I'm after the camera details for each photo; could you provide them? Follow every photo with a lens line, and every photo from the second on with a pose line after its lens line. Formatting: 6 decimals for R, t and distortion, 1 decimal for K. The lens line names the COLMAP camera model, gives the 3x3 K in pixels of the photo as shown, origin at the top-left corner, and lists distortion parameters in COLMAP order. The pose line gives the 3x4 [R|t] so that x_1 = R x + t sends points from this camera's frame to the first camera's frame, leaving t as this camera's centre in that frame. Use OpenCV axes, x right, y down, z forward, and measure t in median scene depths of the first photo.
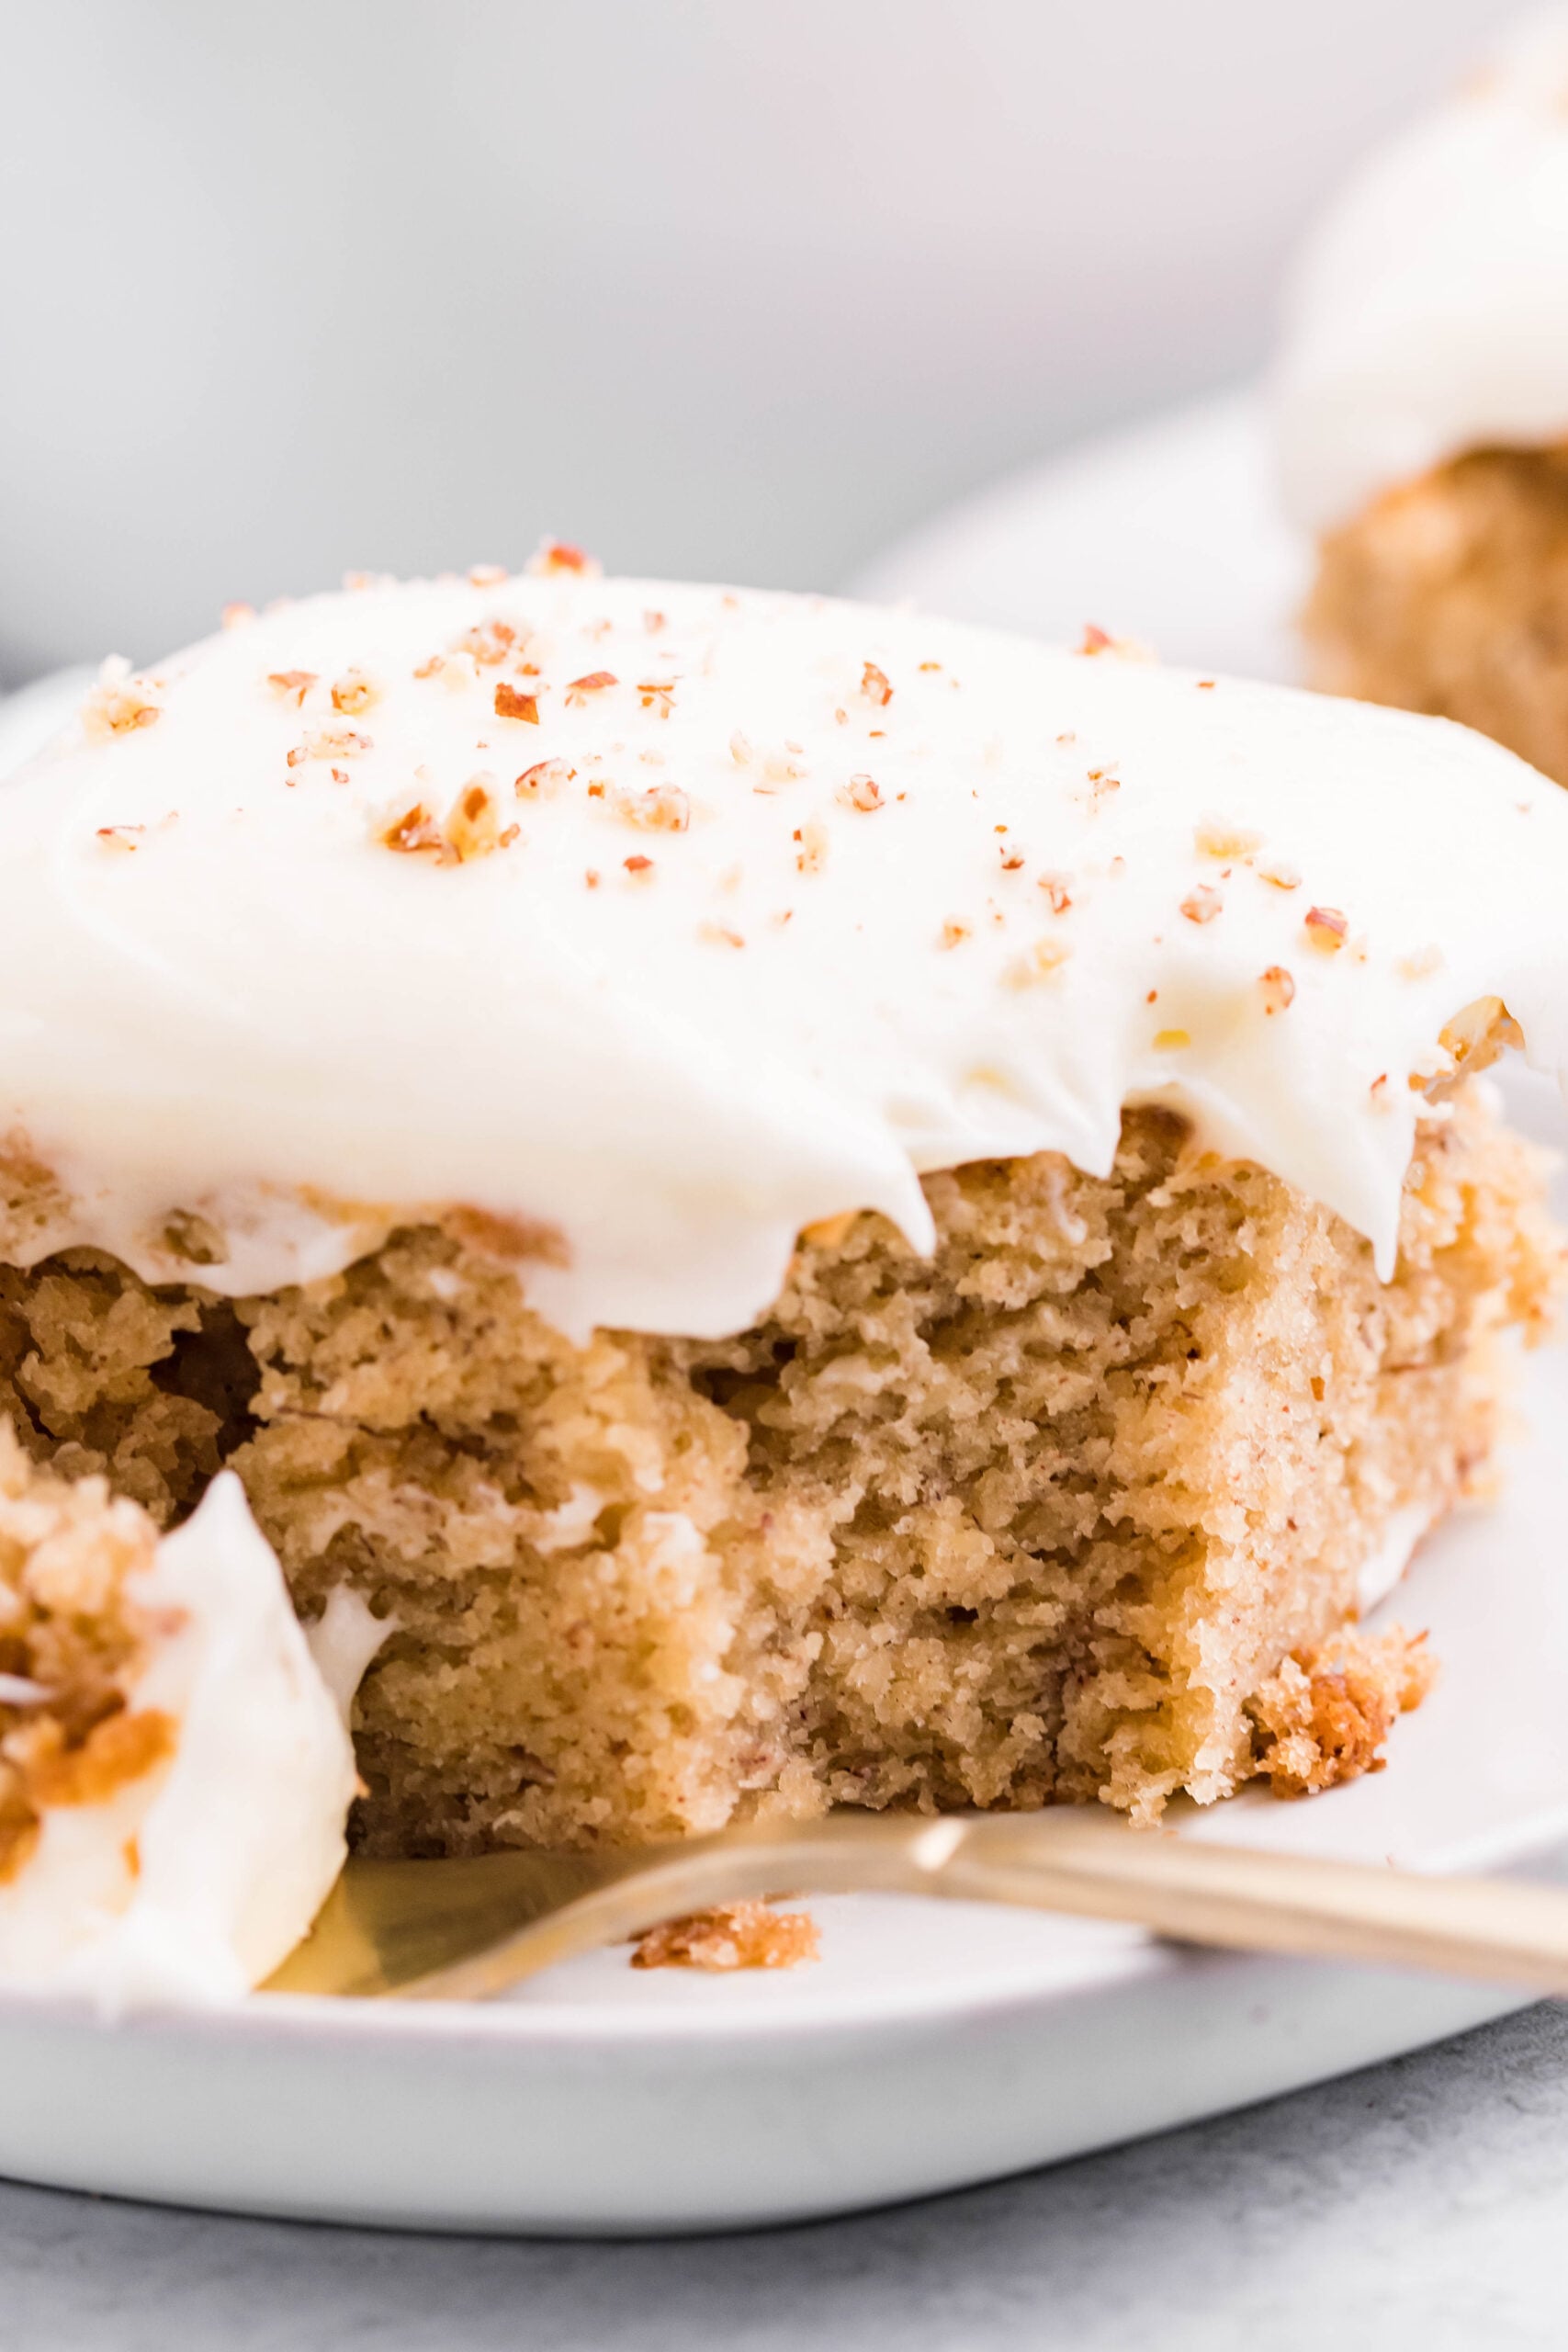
lens RADIAL K [[12279.1, 0, 785.5], [0, 12279.1, 1169.9], [0, 0, 1]] dist [-0.199335, 0.000000]
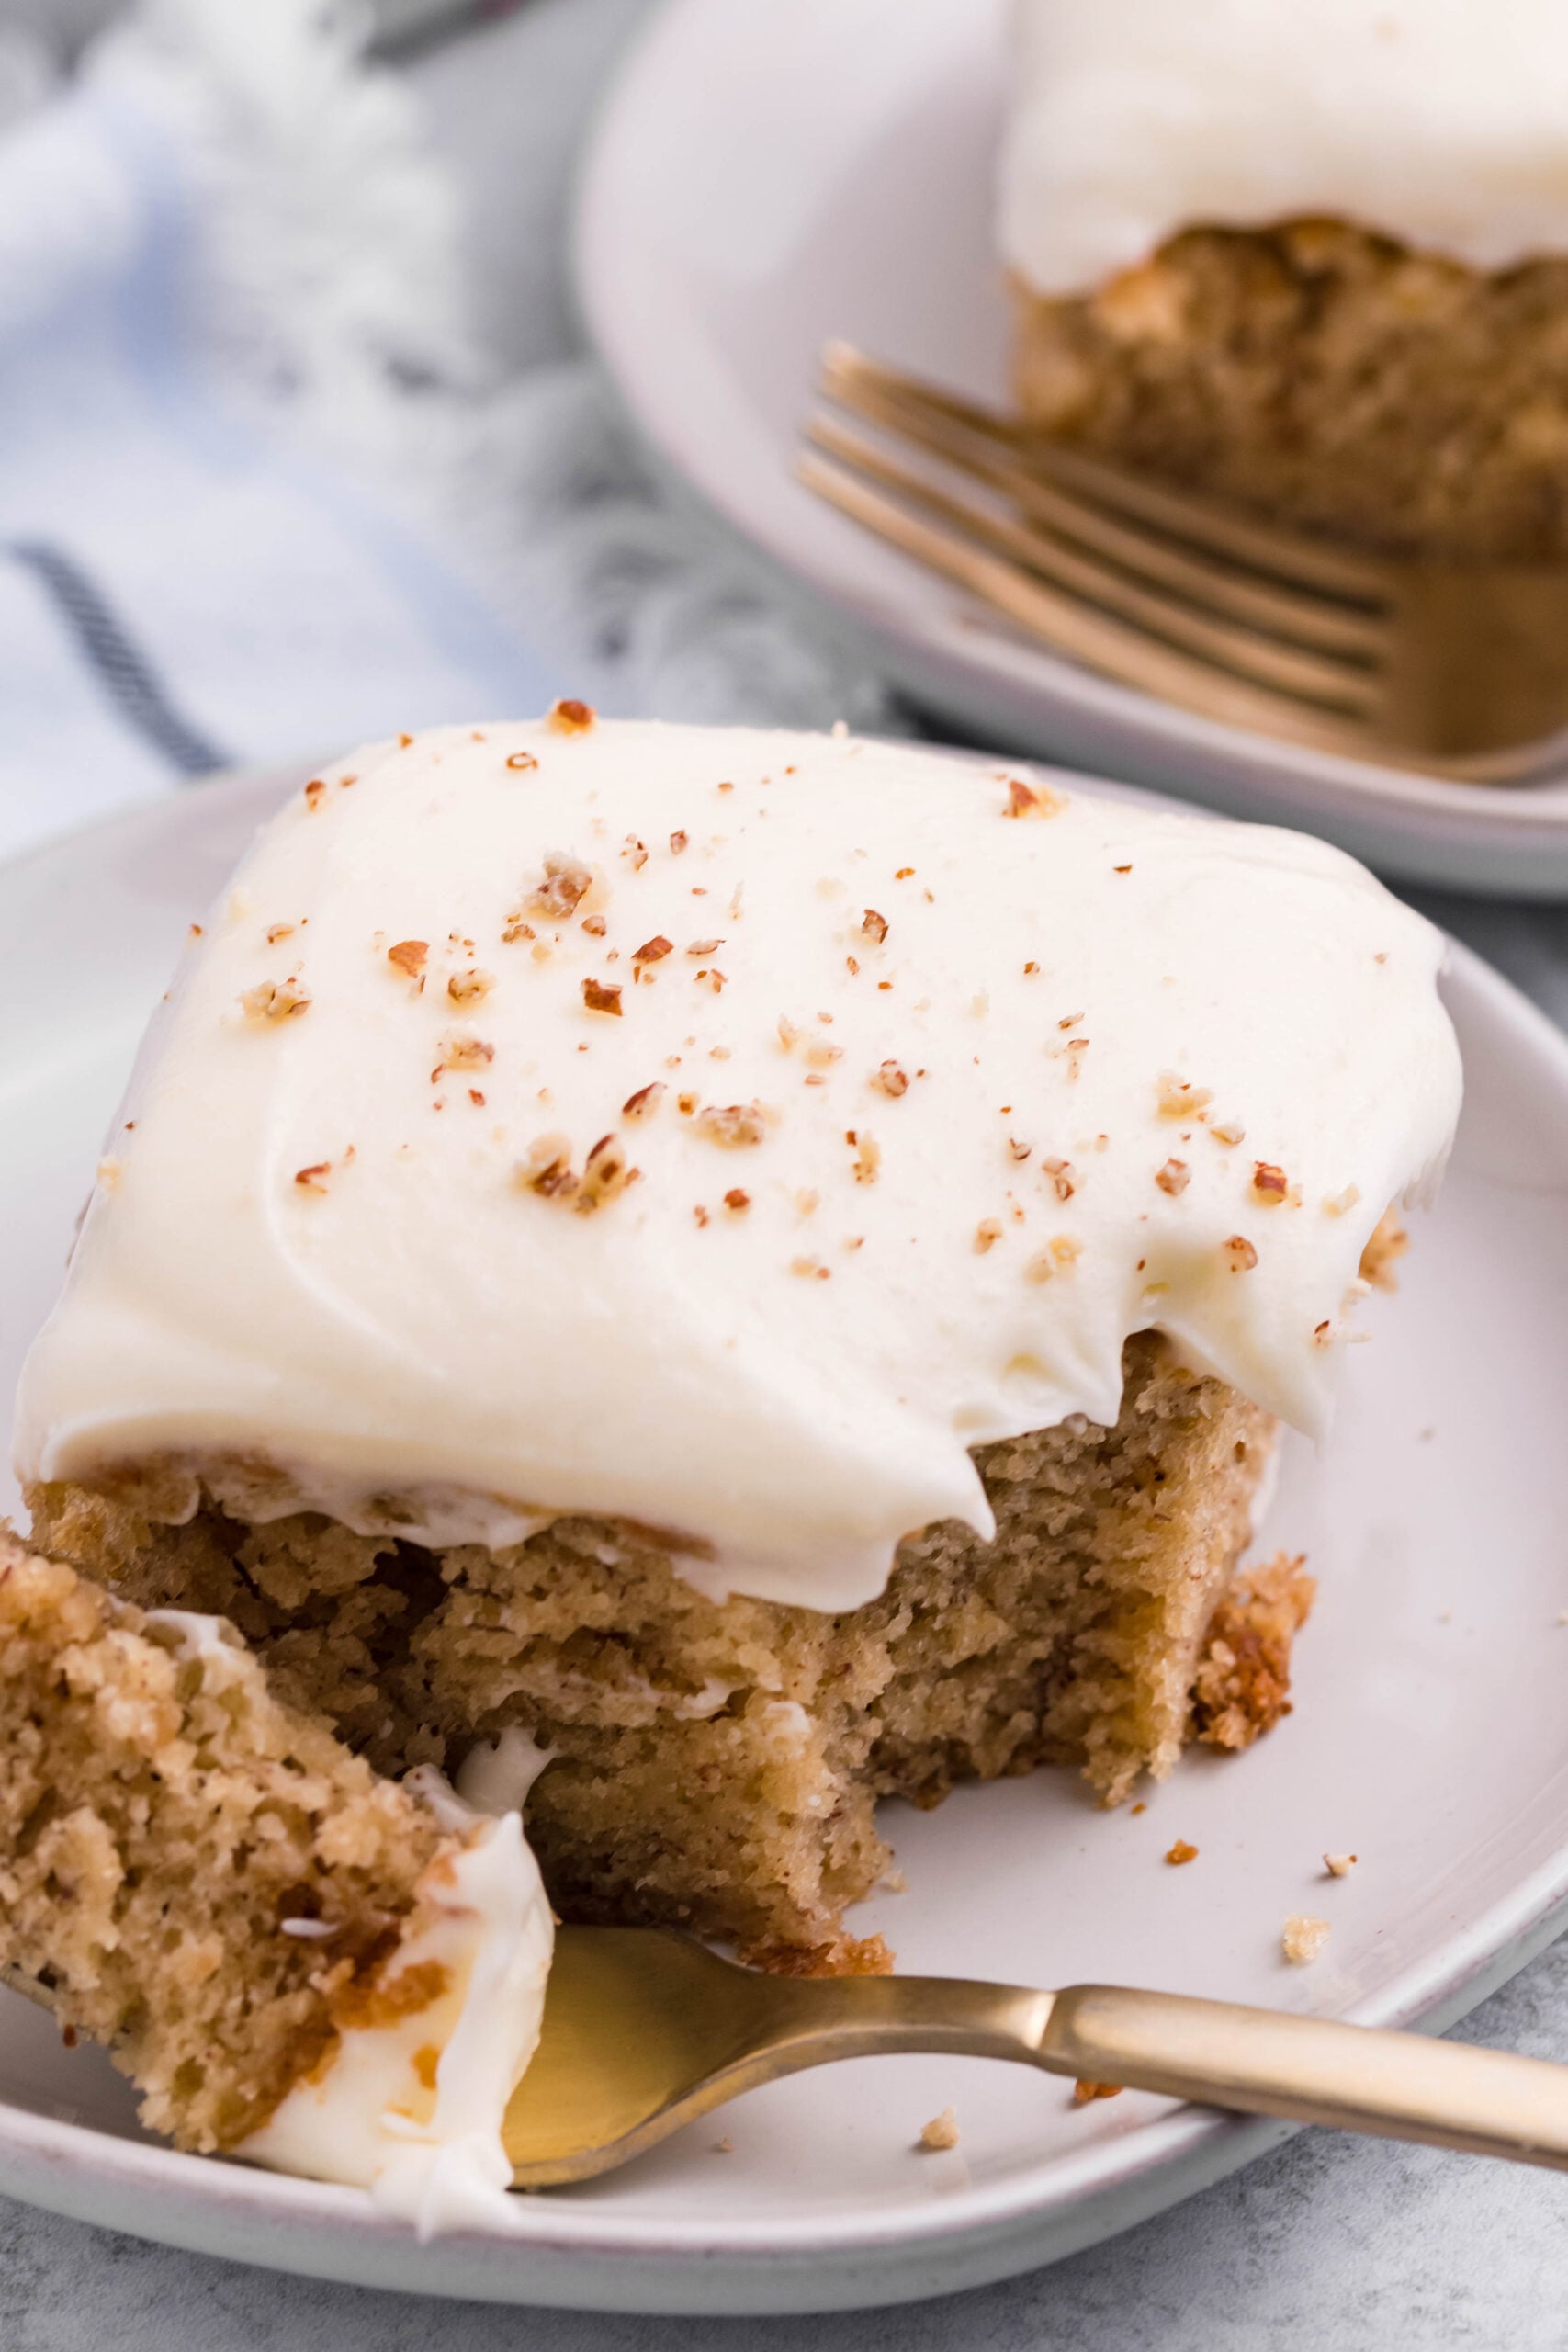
lens RADIAL K [[12279.1, 0, 785.7], [0, 12279.1, 1170.3], [0, 0, 1]] dist [-0.199335, 0.000000]
pose [[0.990762, -0.069666, 0.116346, -0.152126], [0.024459, 0.935683, 0.351993, -0.467210], [-0.133385, -0.345896, 0.928744, -0.165331]]
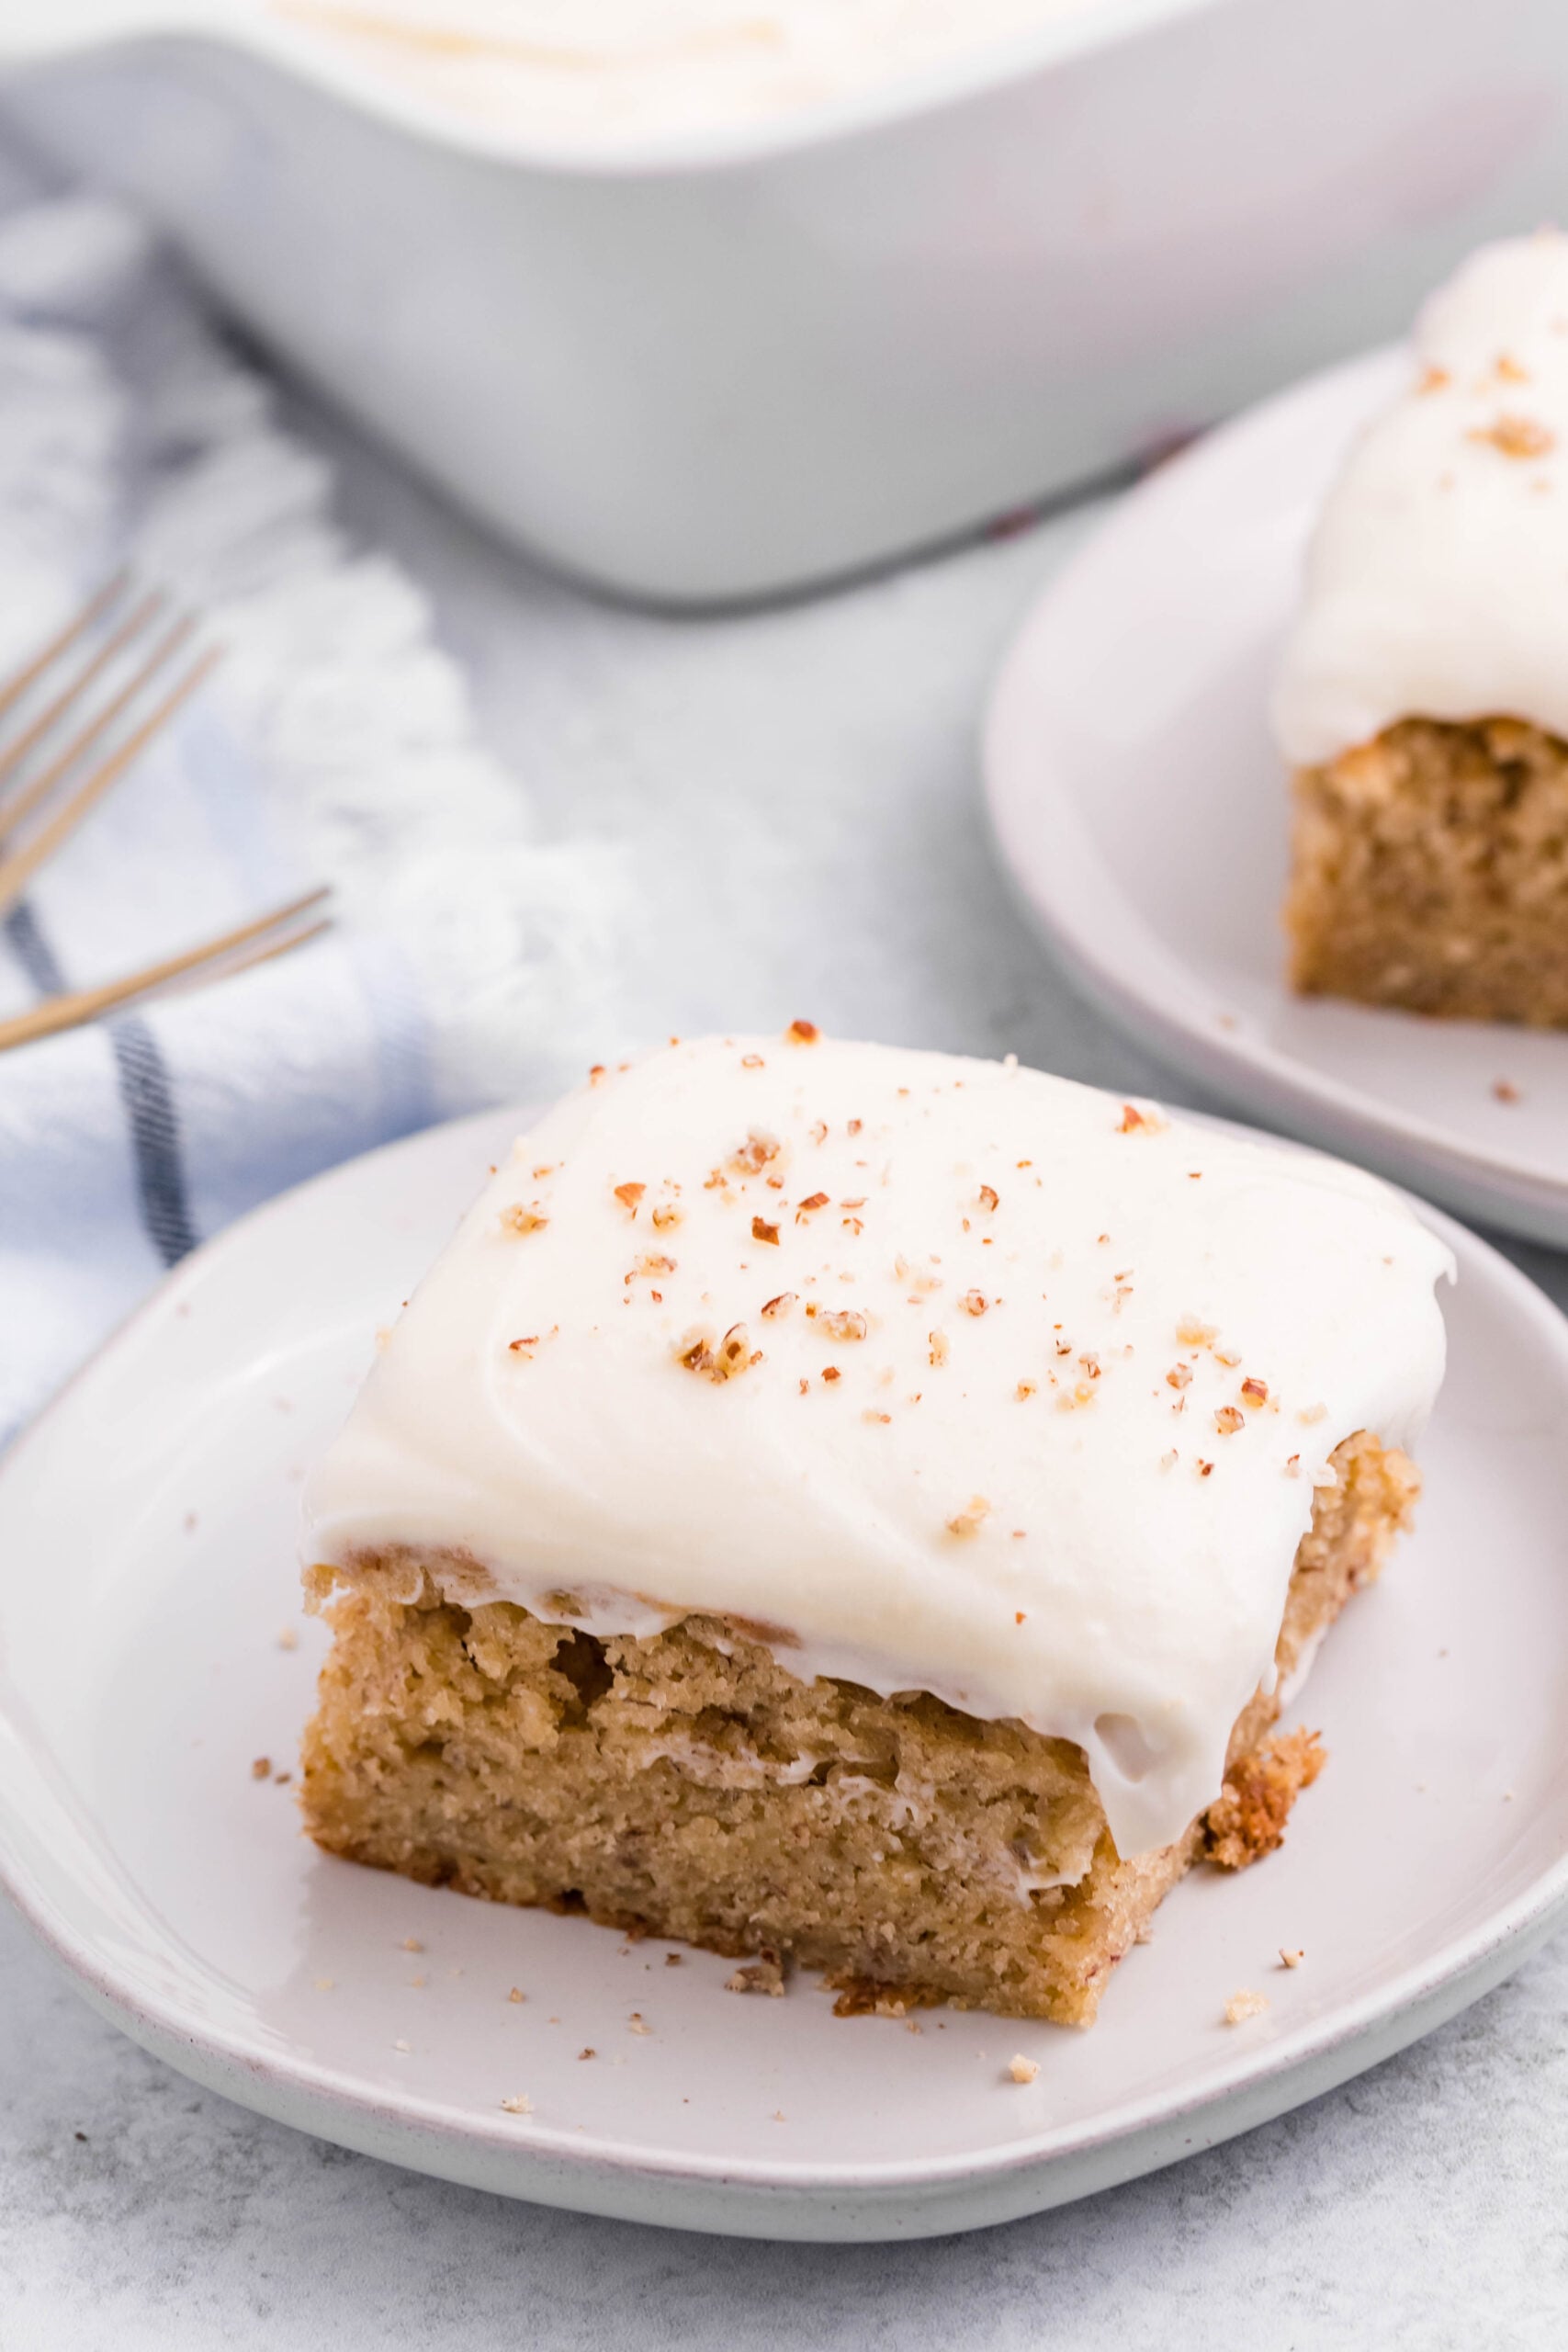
lens RADIAL K [[12279.1, 0, 802.0], [0, 12279.1, 1198.5], [0, 0, 1]] dist [-0.199335, 0.000000]
pose [[0.999565, 0.011986, -0.026944, 0.027161], [-0.003686, 0.957287, 0.289117, -0.523625], [0.029258, -0.288892, 0.956915, -0.569508]]
